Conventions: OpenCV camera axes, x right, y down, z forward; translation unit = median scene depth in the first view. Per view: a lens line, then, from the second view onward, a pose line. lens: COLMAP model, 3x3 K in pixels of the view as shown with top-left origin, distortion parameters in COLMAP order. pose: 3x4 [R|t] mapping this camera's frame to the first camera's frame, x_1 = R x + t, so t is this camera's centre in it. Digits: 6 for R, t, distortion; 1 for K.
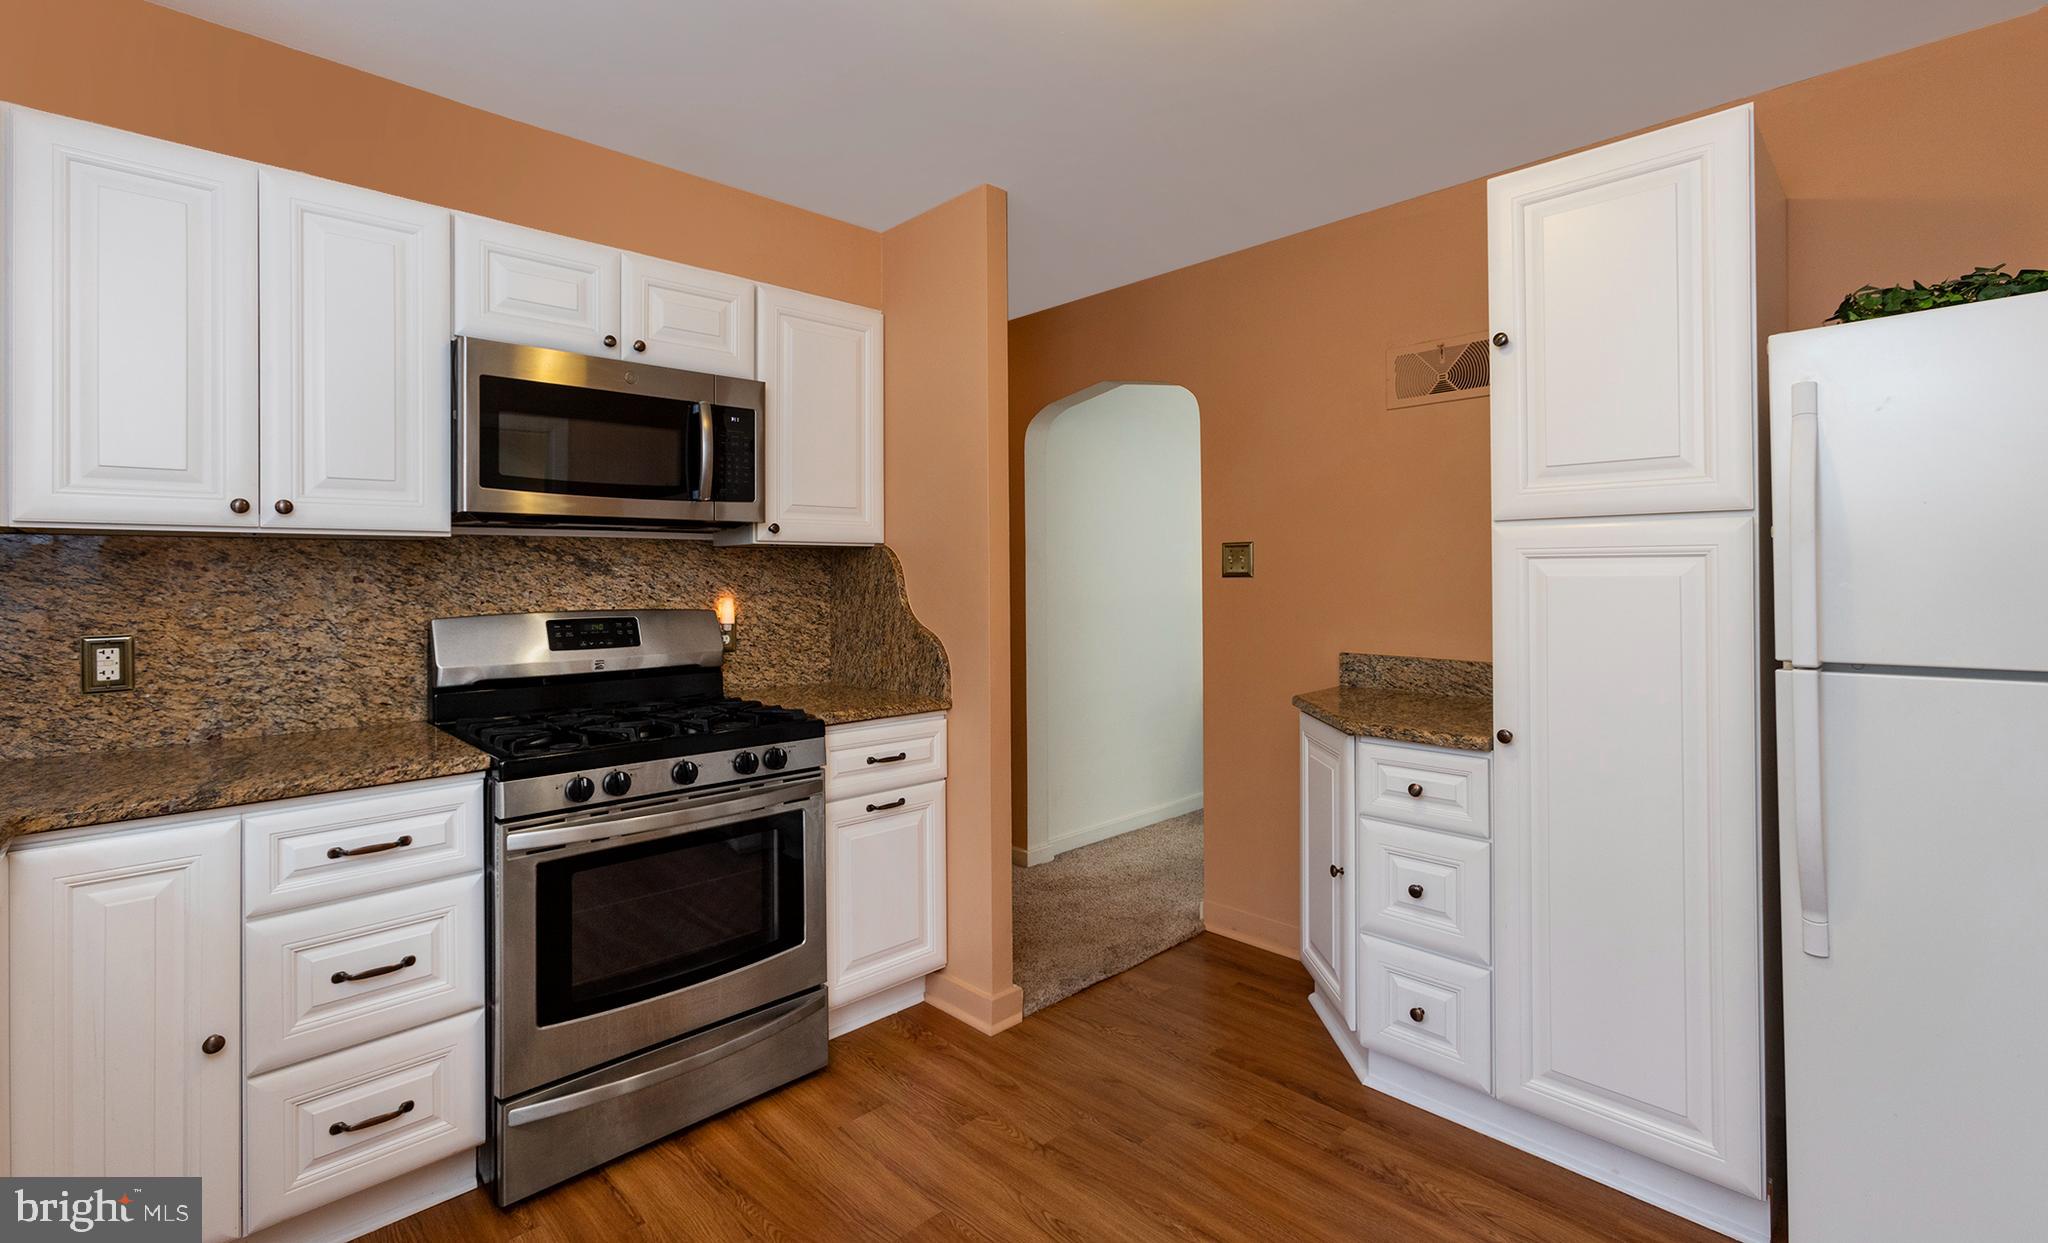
lens RADIAL K [[920.0, 0, 1024.1], [0, 920.0, 565.3], [0, 0, 1]] dist [0.002431, 0.001001]
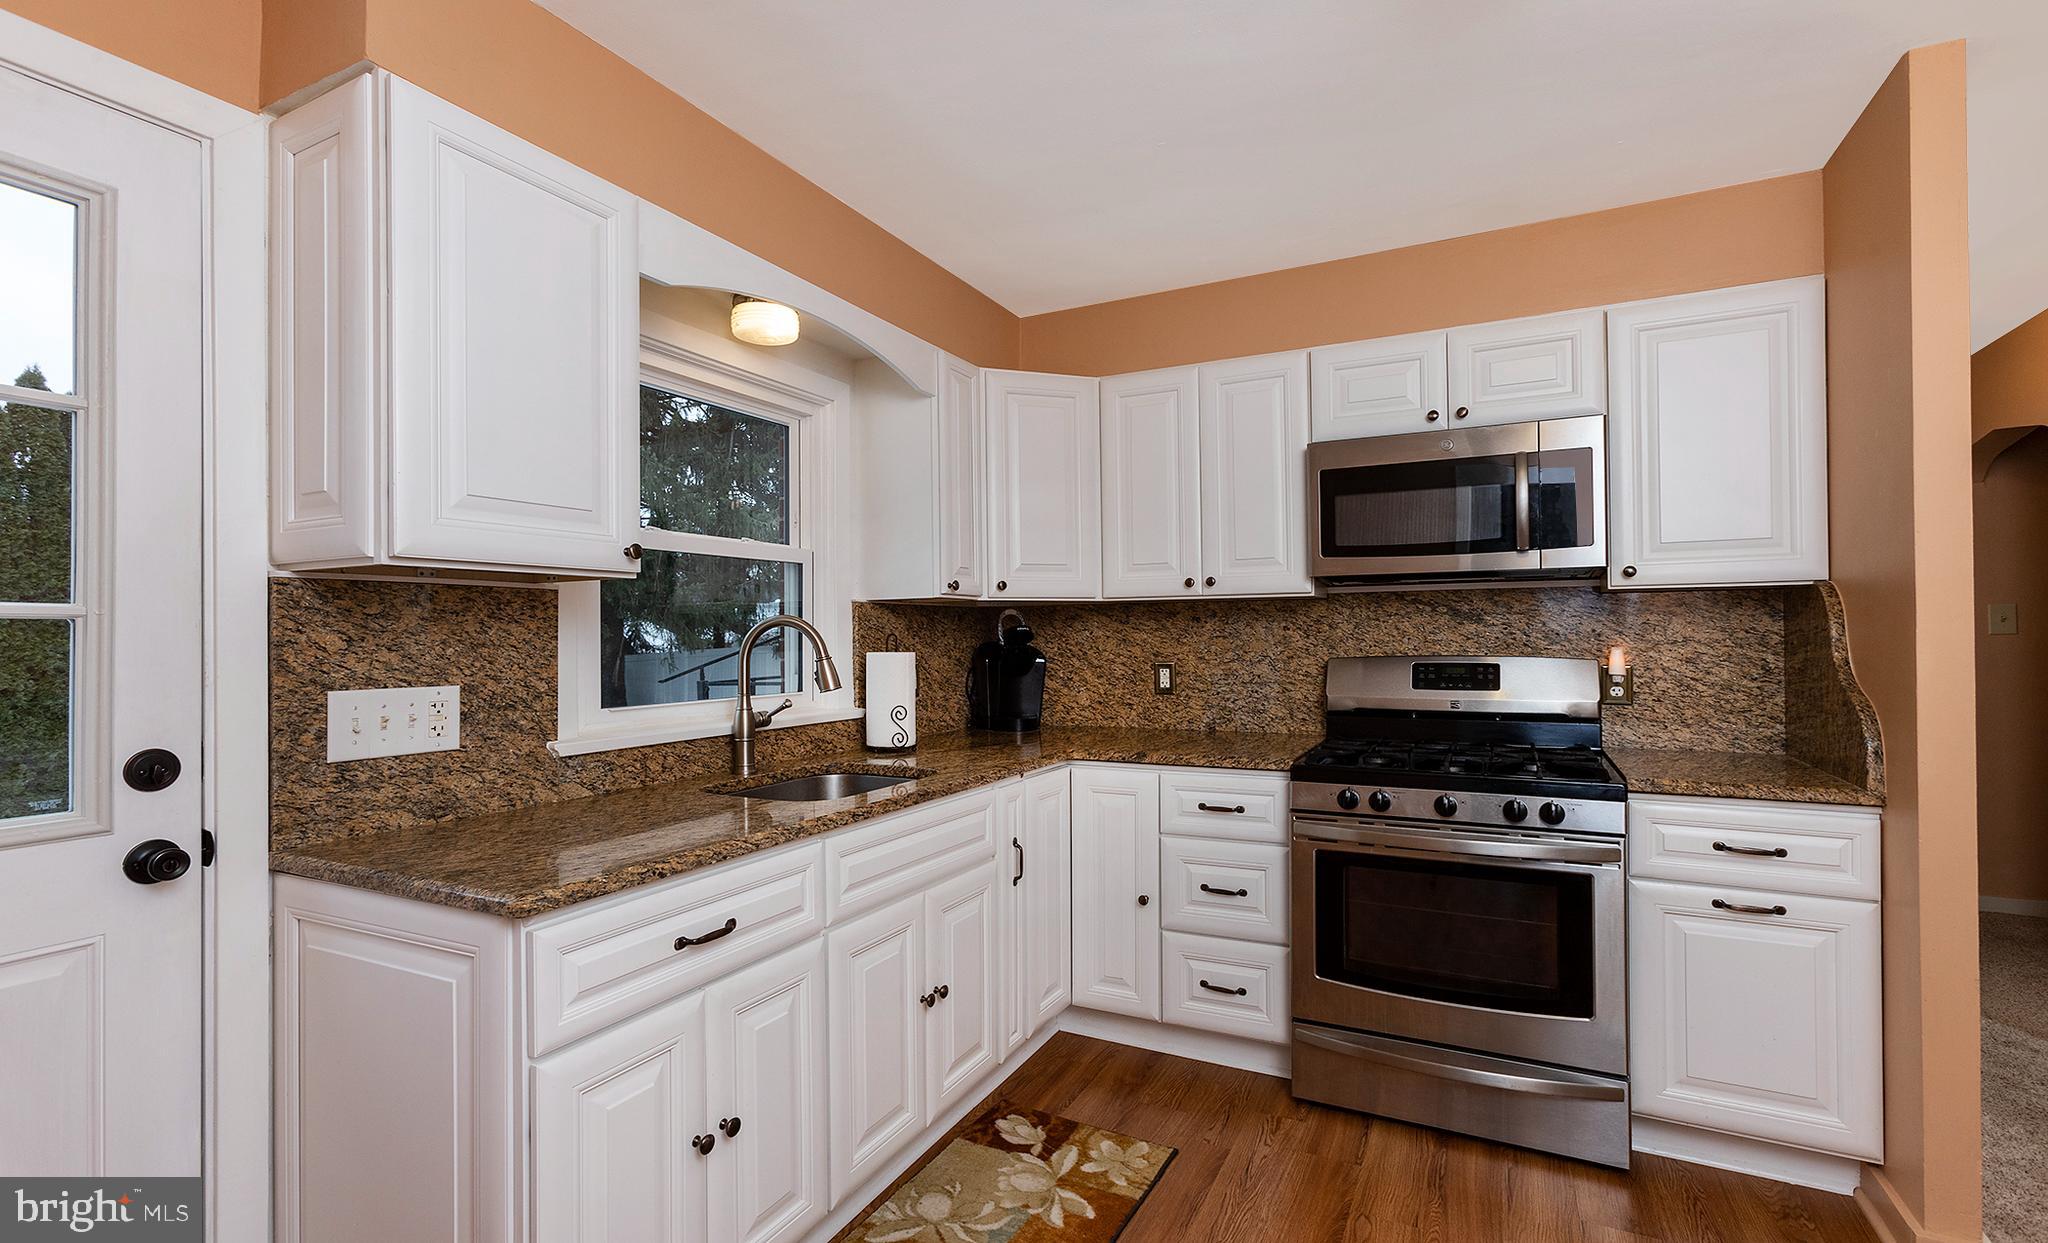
lens RADIAL K [[927.1, 0, 1051.8], [0, 927.1, 623.2], [0, 0, 1]] dist [-0.000096, 0.000962]
pose [[0.341668, -0.007581, -0.939790, 0.480238], [0.017273, 0.999849, -0.001786, 0.004049], [0.939662, -0.015623, 0.341748, 0.184044]]
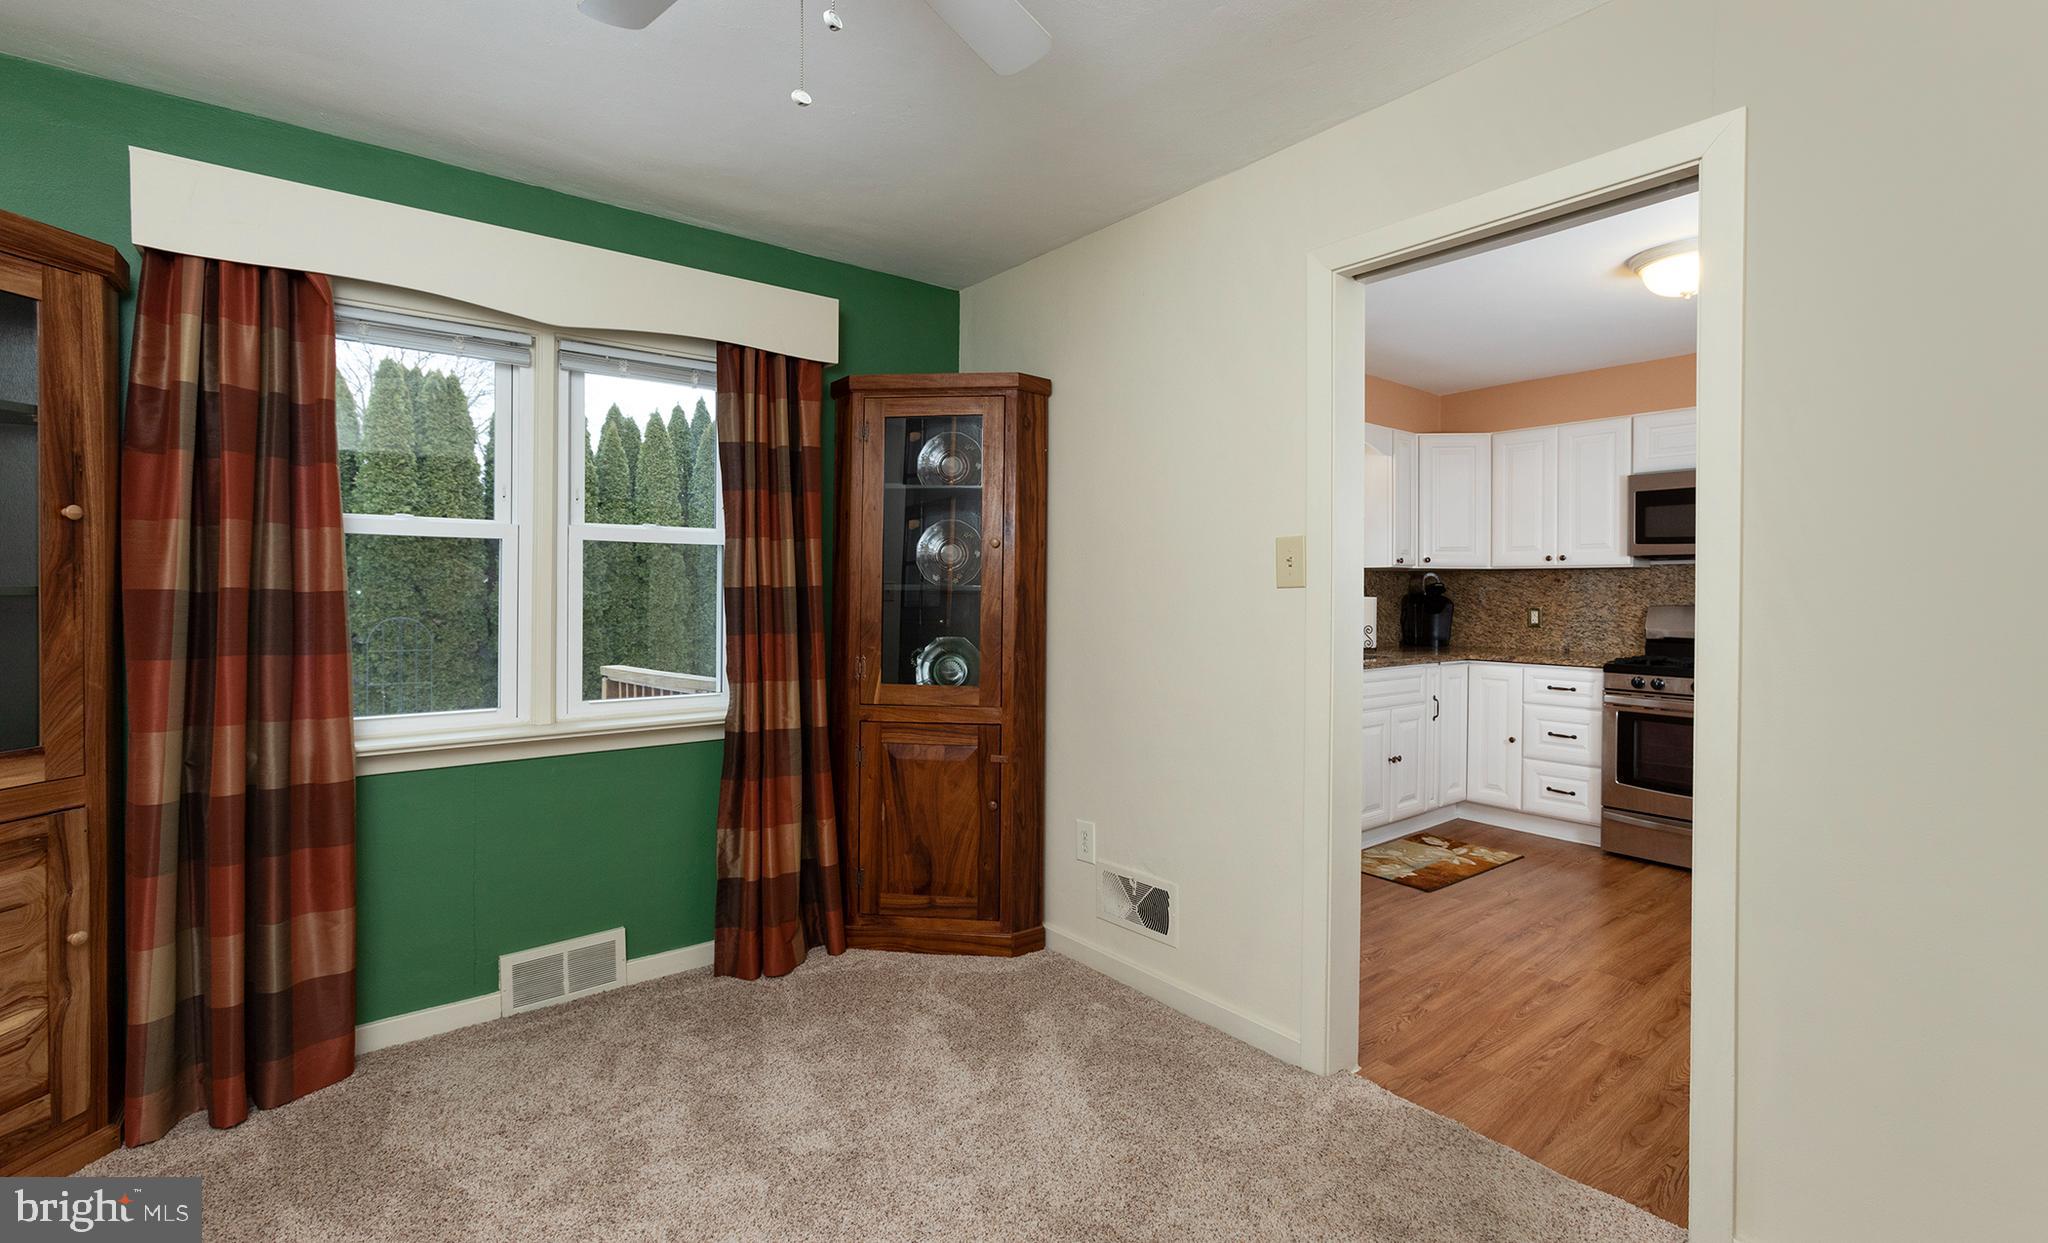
lens RADIAL K [[911.6, 0, 1044.5], [0, 911.6, 600.6], [0, 0, 1]] dist [-0.023710, 0.000654]
pose [[-0.074386, 0.016782, -0.997088, 1.526224], [0.007526, 0.999839, 0.016267, 0.003378], [0.997201, -0.006294, -0.074500, -0.208142]]
